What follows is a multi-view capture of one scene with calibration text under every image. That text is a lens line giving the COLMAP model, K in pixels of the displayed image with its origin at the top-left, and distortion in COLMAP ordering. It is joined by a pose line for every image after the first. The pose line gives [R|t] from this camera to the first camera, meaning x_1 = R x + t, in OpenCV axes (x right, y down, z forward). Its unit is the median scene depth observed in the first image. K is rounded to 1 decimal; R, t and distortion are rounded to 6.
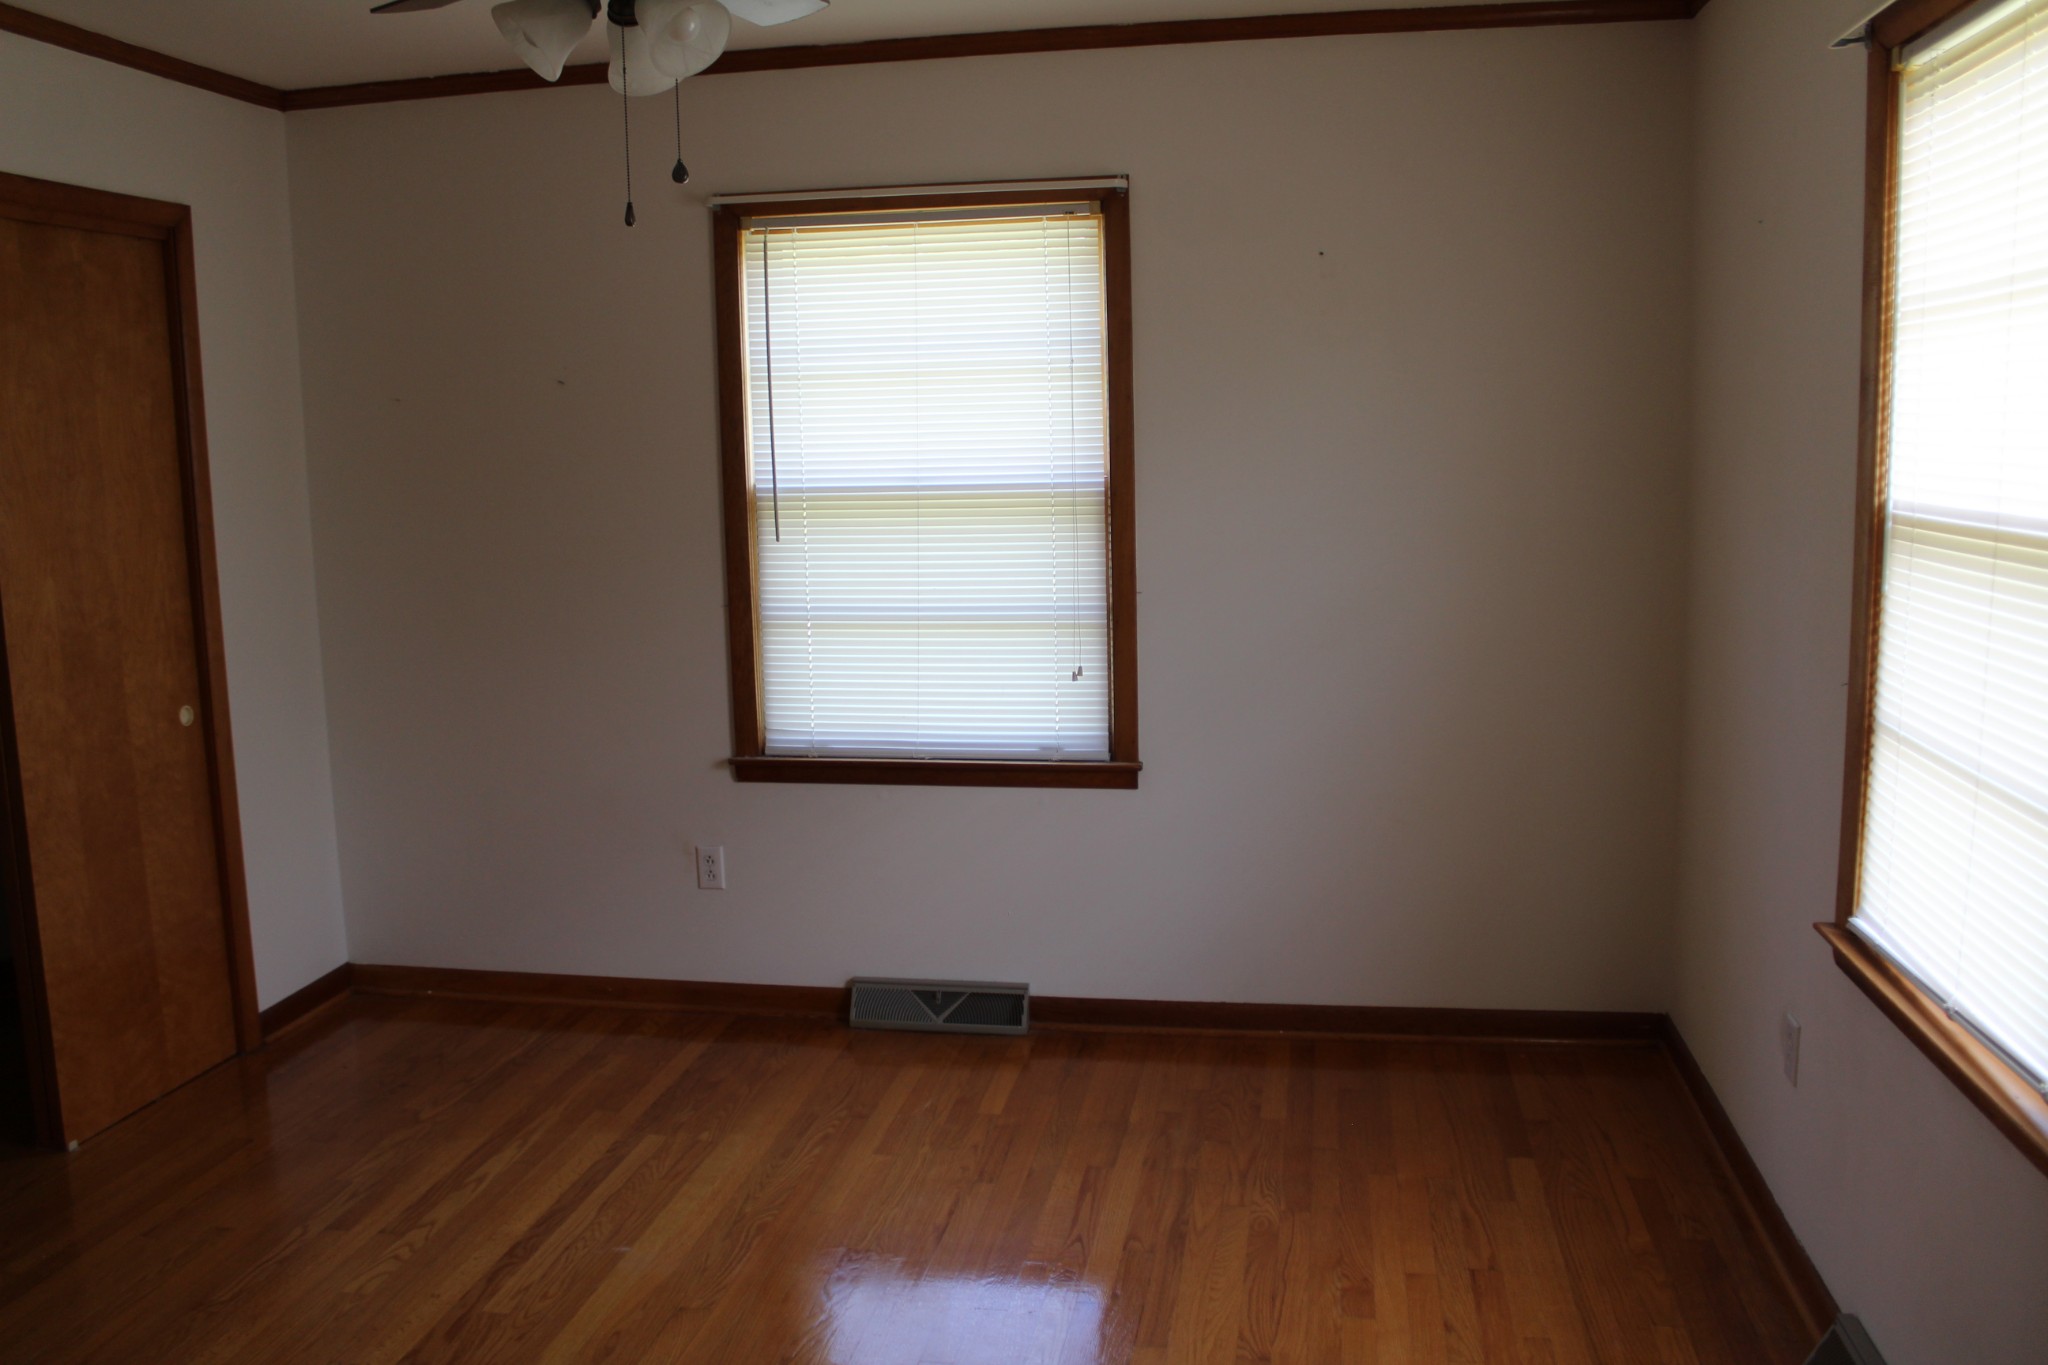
lens RADIAL K [[1824.7, 0, 1024.0], [0, 1824.7, 682.5], [0, 0, 1]] dist [-0.001858, 0.000760]
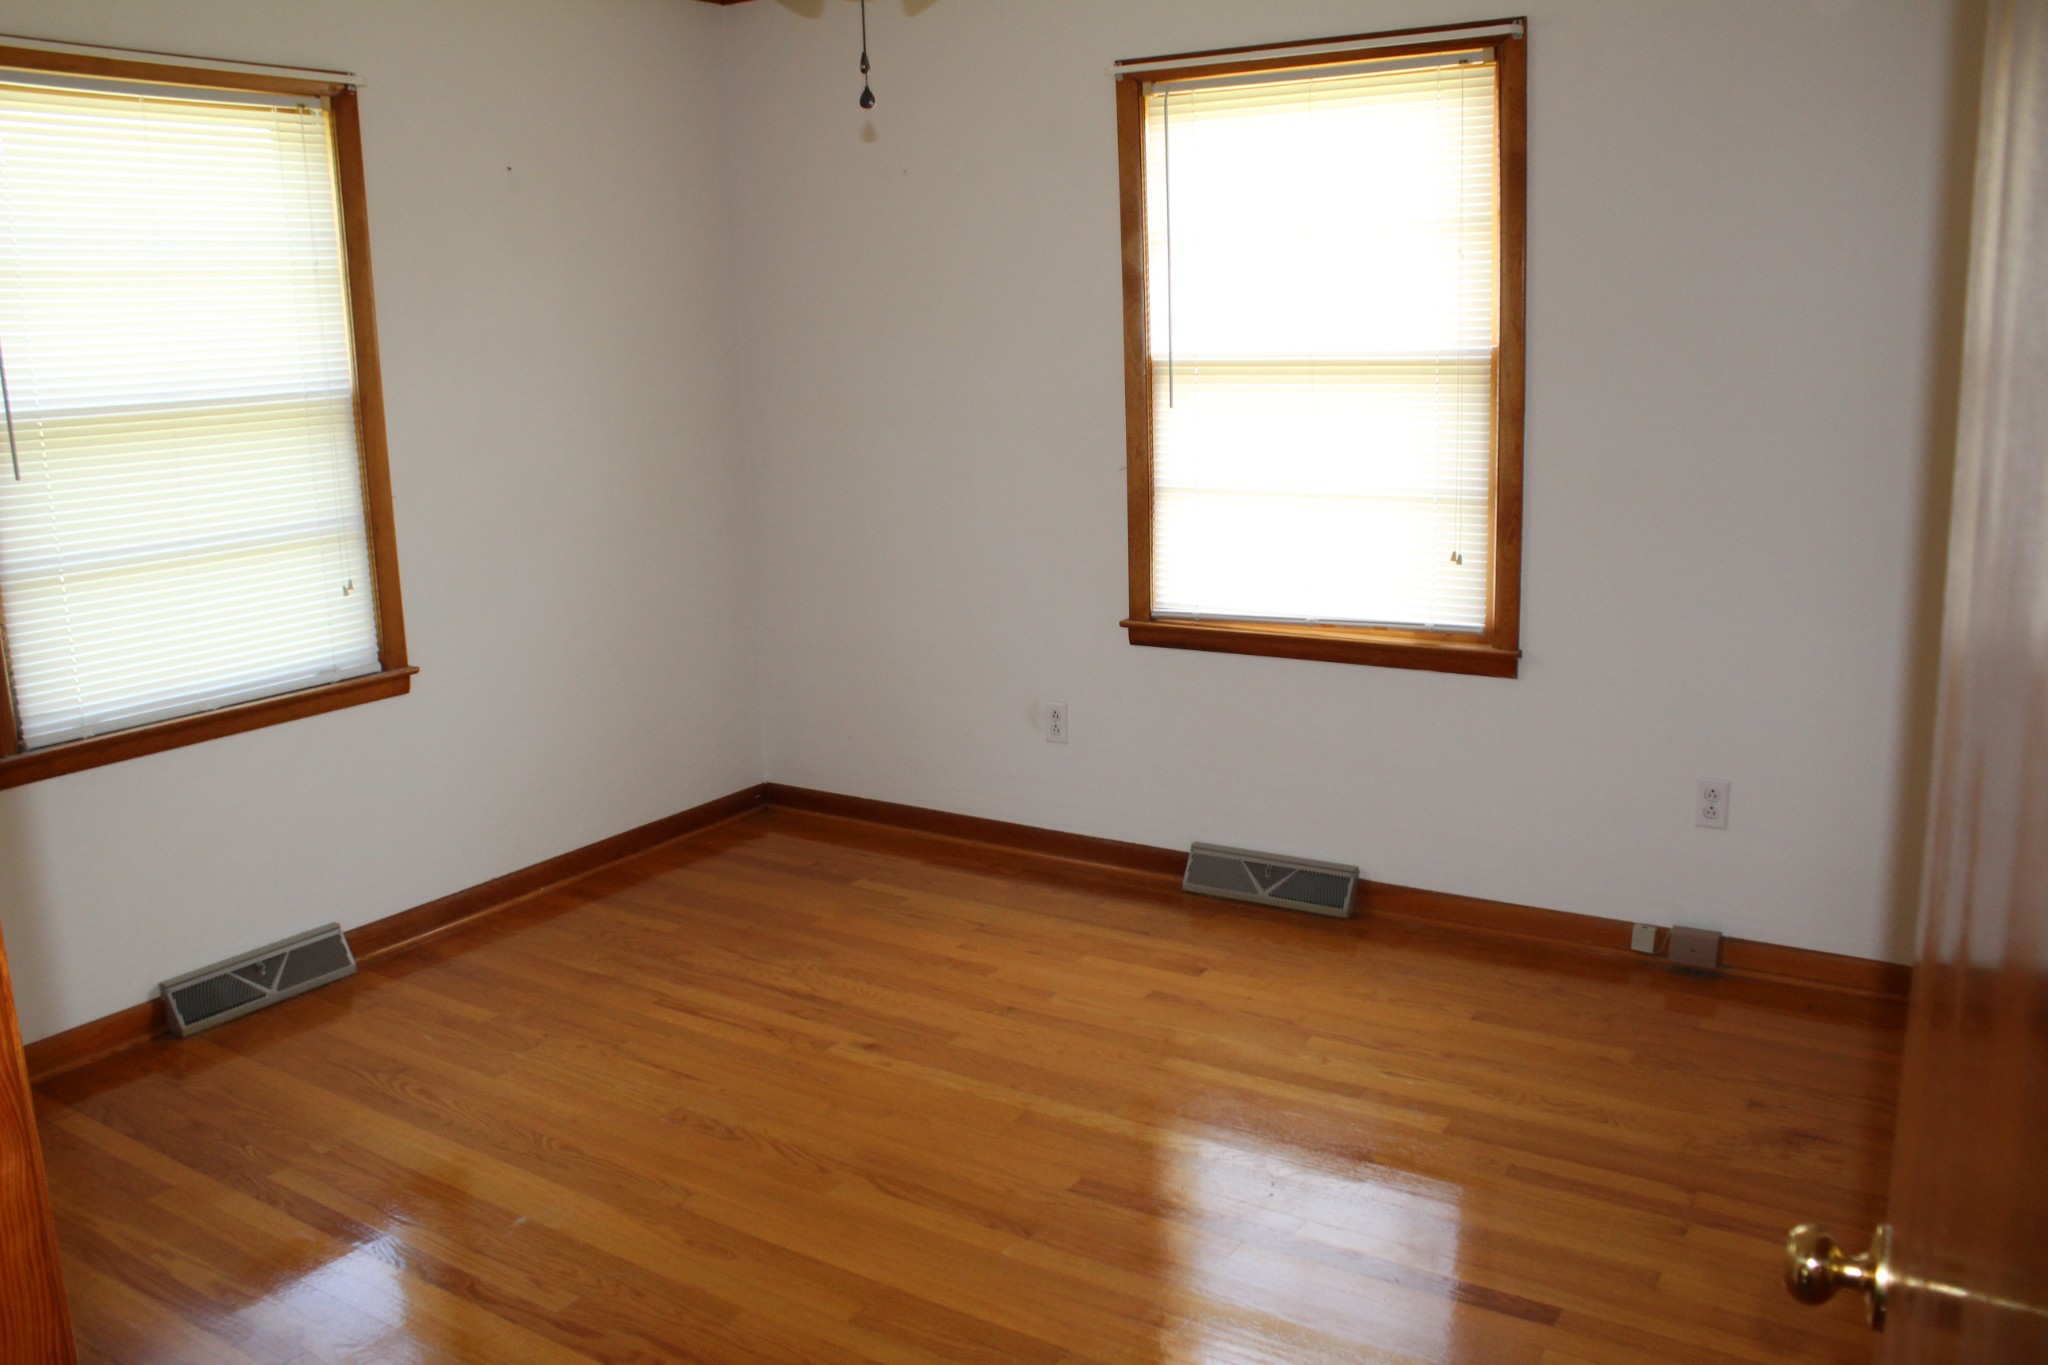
lens RADIAL K [[1825.0, 0, 1021.4], [0, 1825.0, 599.8], [0, 0, 1]] dist [0.111090, -0.008786]
pose [[0.435531, -0.154628, 0.886794, -0.696074], [0.154414, 0.983367, 0.095629, -0.037829], [-0.886831, 0.095284, 0.452163, 0.242244]]
